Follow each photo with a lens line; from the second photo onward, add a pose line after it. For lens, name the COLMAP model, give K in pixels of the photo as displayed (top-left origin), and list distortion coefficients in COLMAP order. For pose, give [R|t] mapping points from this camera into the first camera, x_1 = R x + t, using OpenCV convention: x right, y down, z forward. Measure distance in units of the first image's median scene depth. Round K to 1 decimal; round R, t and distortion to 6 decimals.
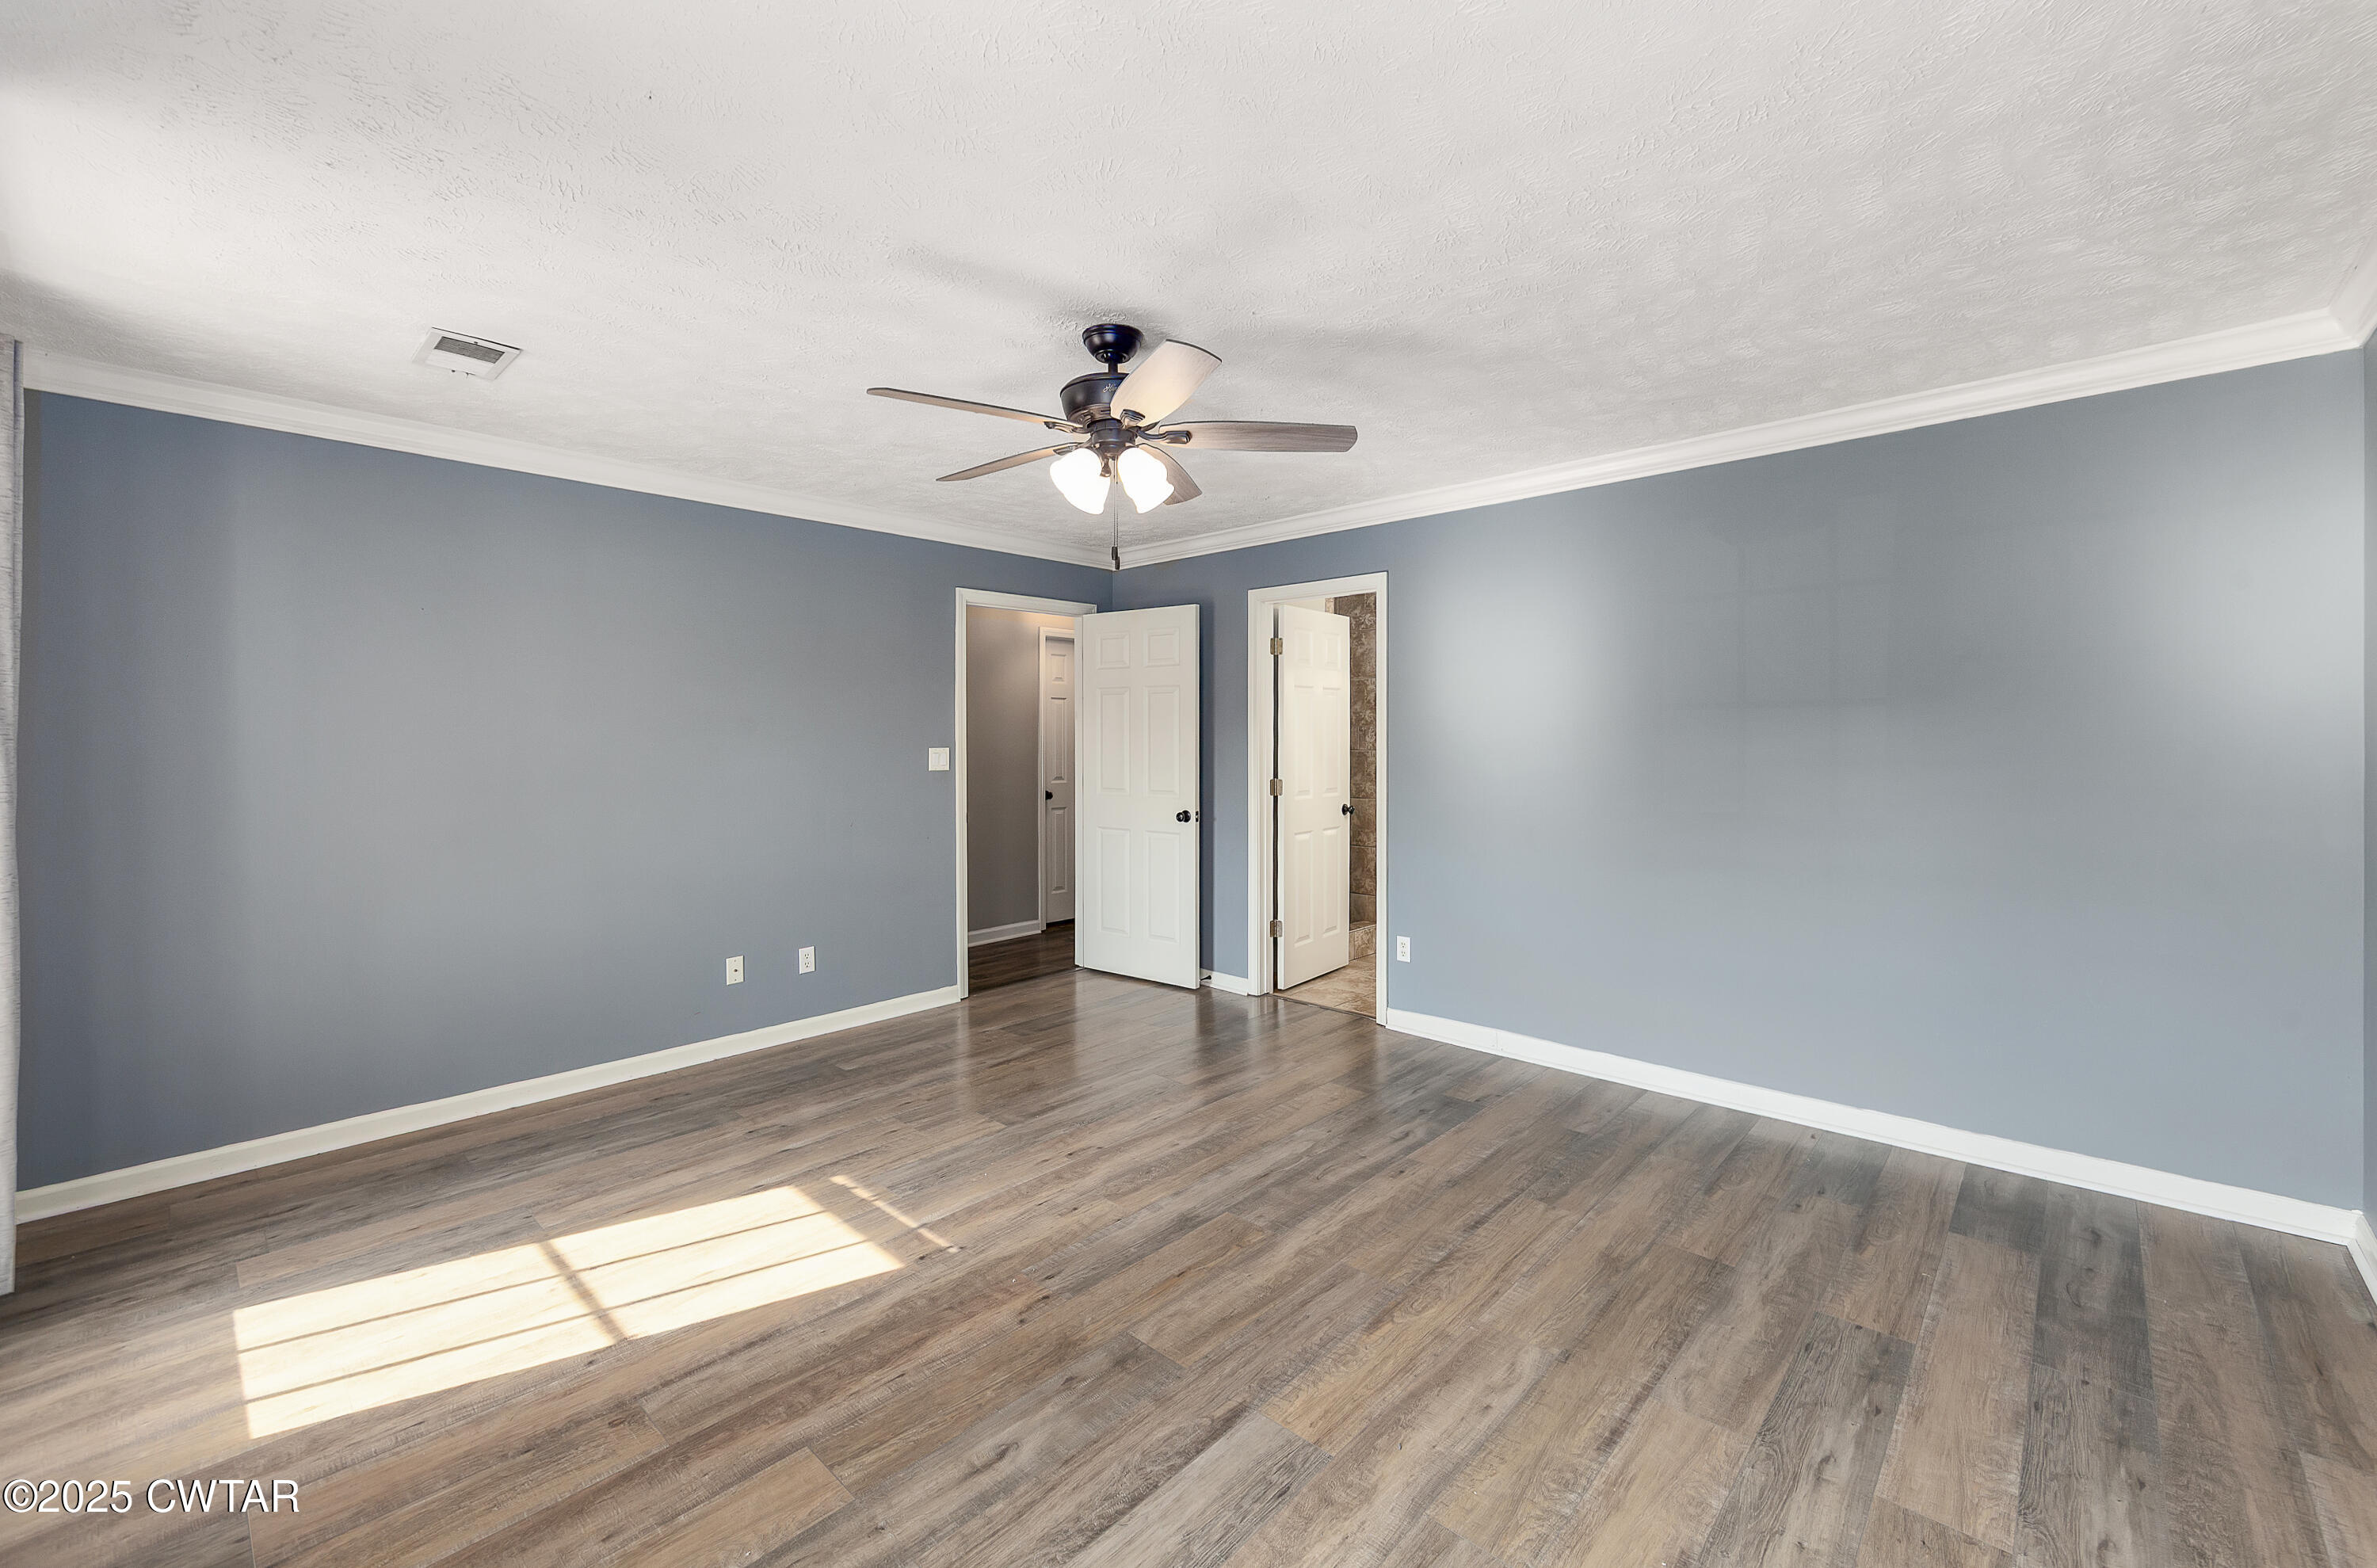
lens RADIAL K [[959.3, 0, 1191.5], [0, 959.3, 774.9], [0, 0, 1]] dist [0.000343, 0.000520]
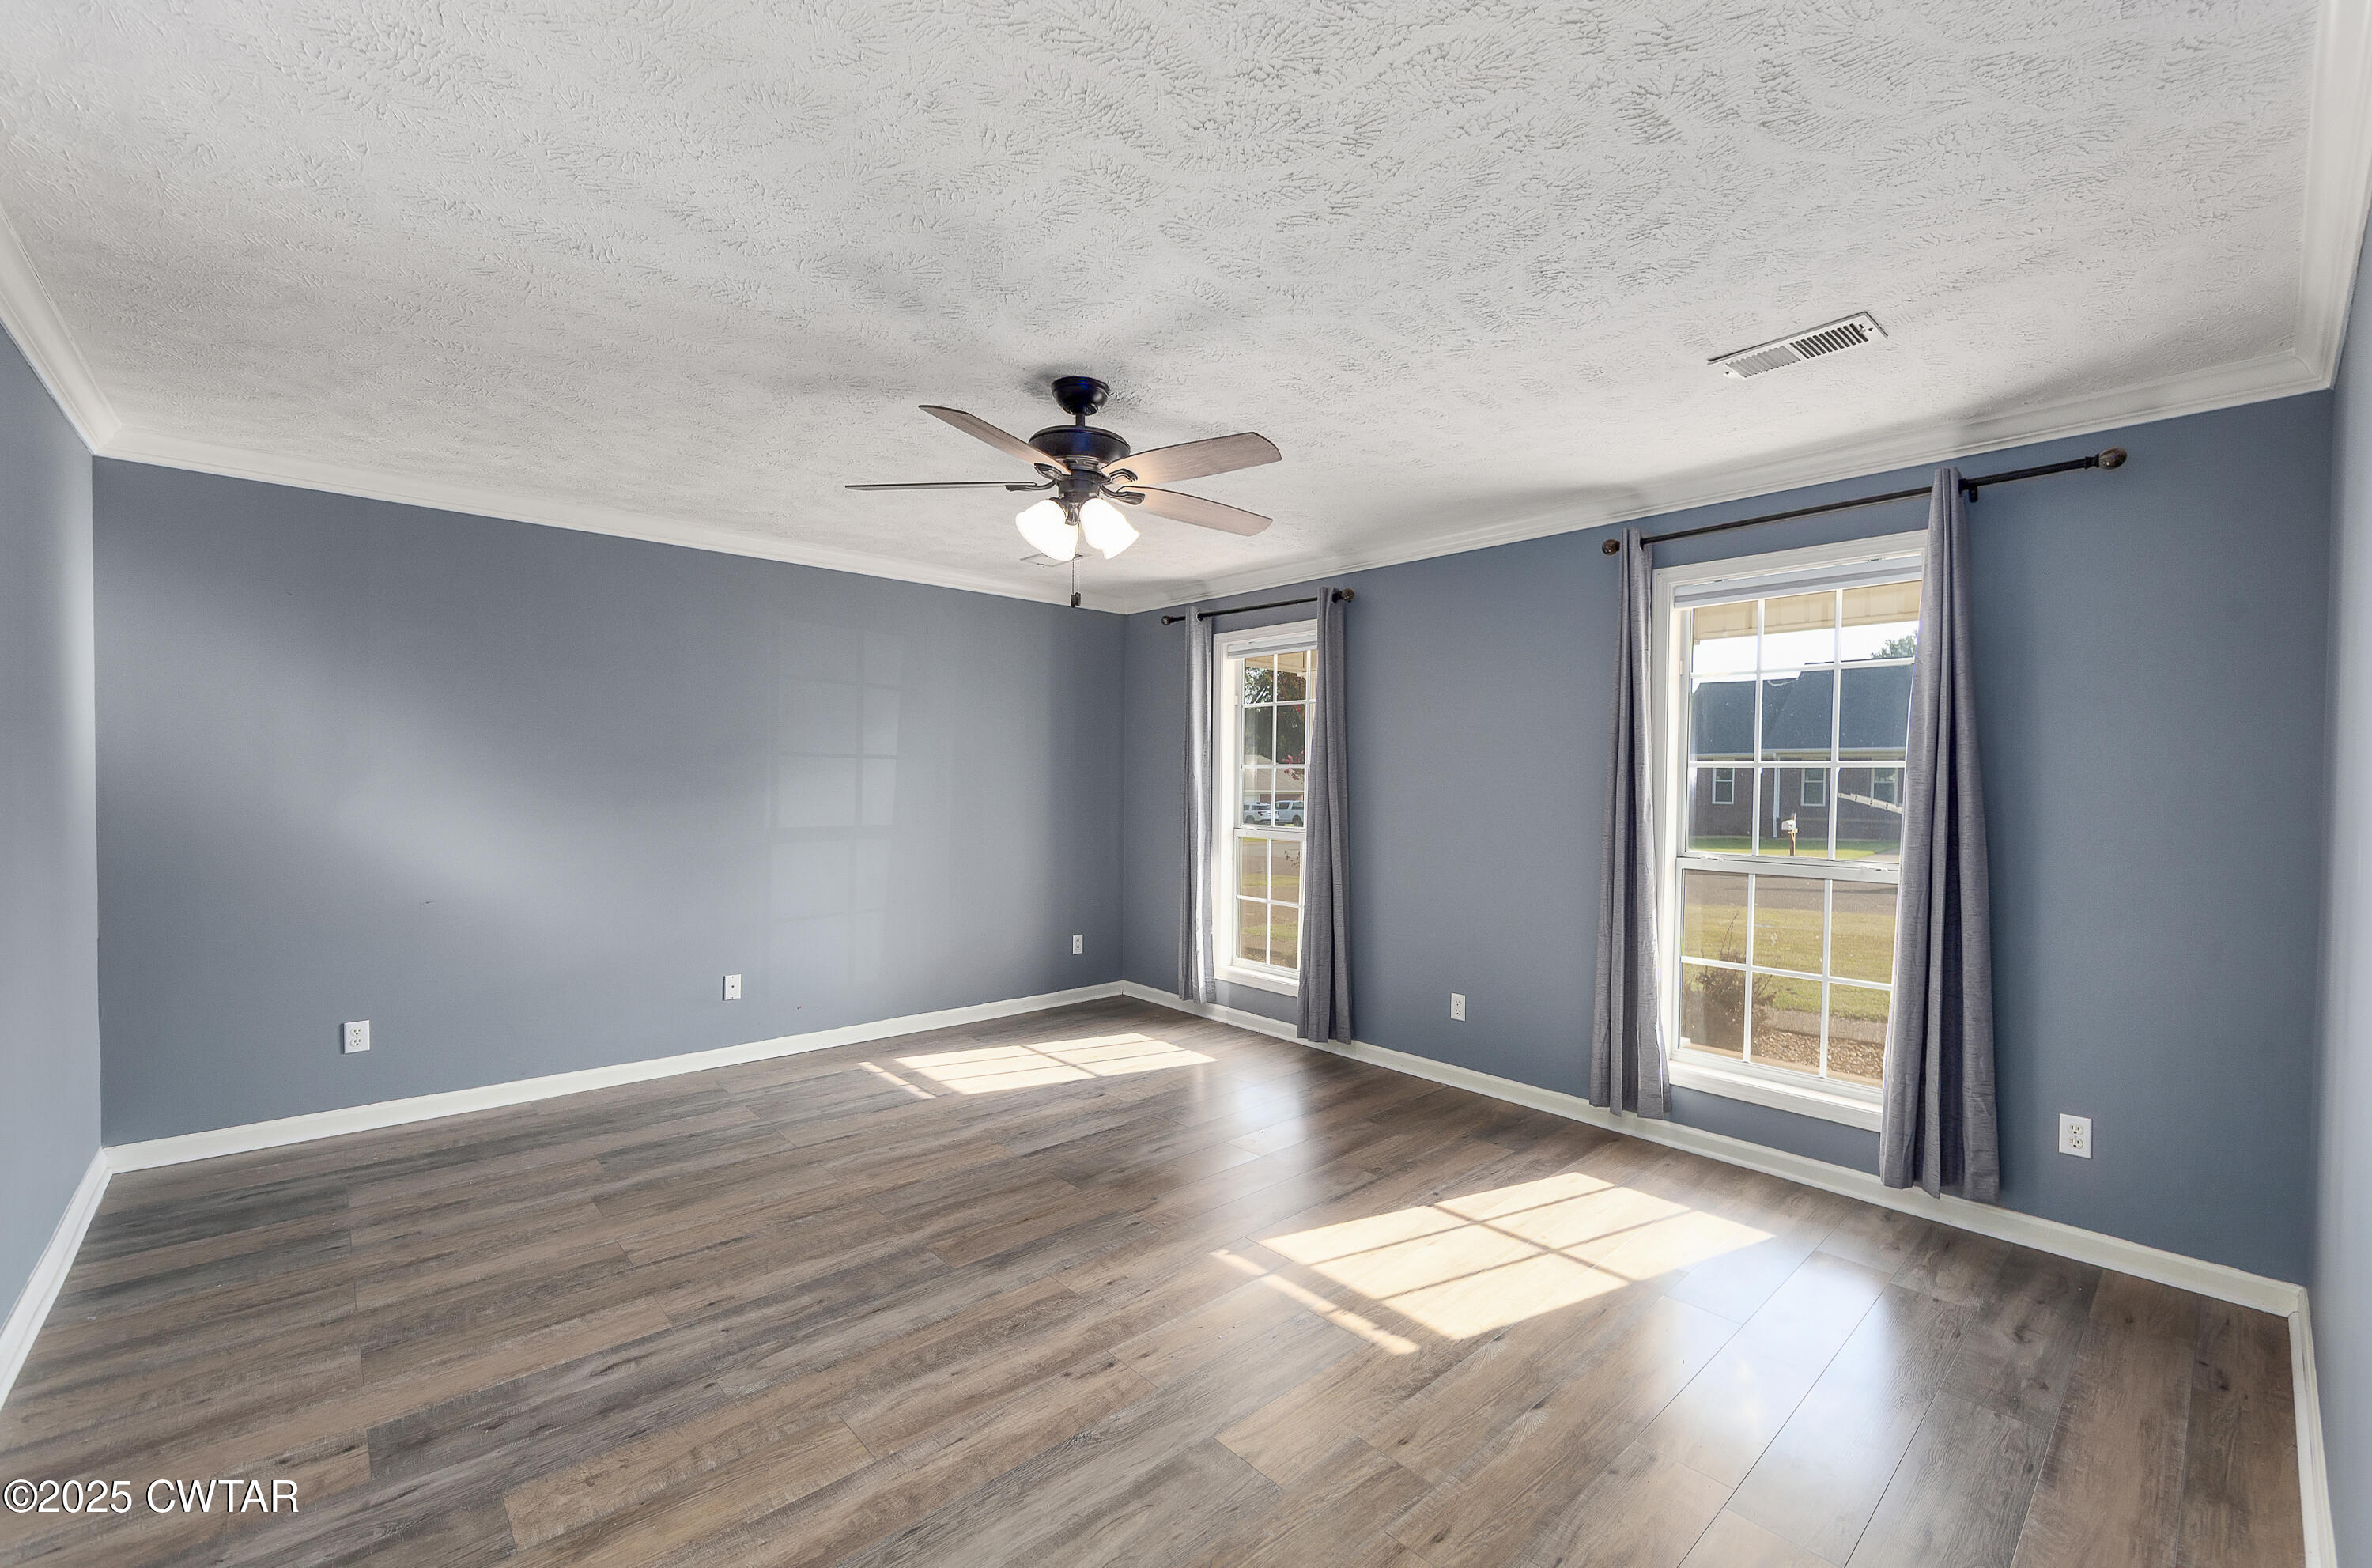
lens RADIAL K [[957.3, 0, 1182.0], [0, 957.3, 786.4], [0, 0, 1]] dist [0.000343, 0.000520]
pose [[-0.996513, -0.007795, 0.083077, -0.270291], [-0.004090, 0.998993, 0.044676, -0.071619], [-0.083341, 0.044180, -0.995541, 1.939889]]
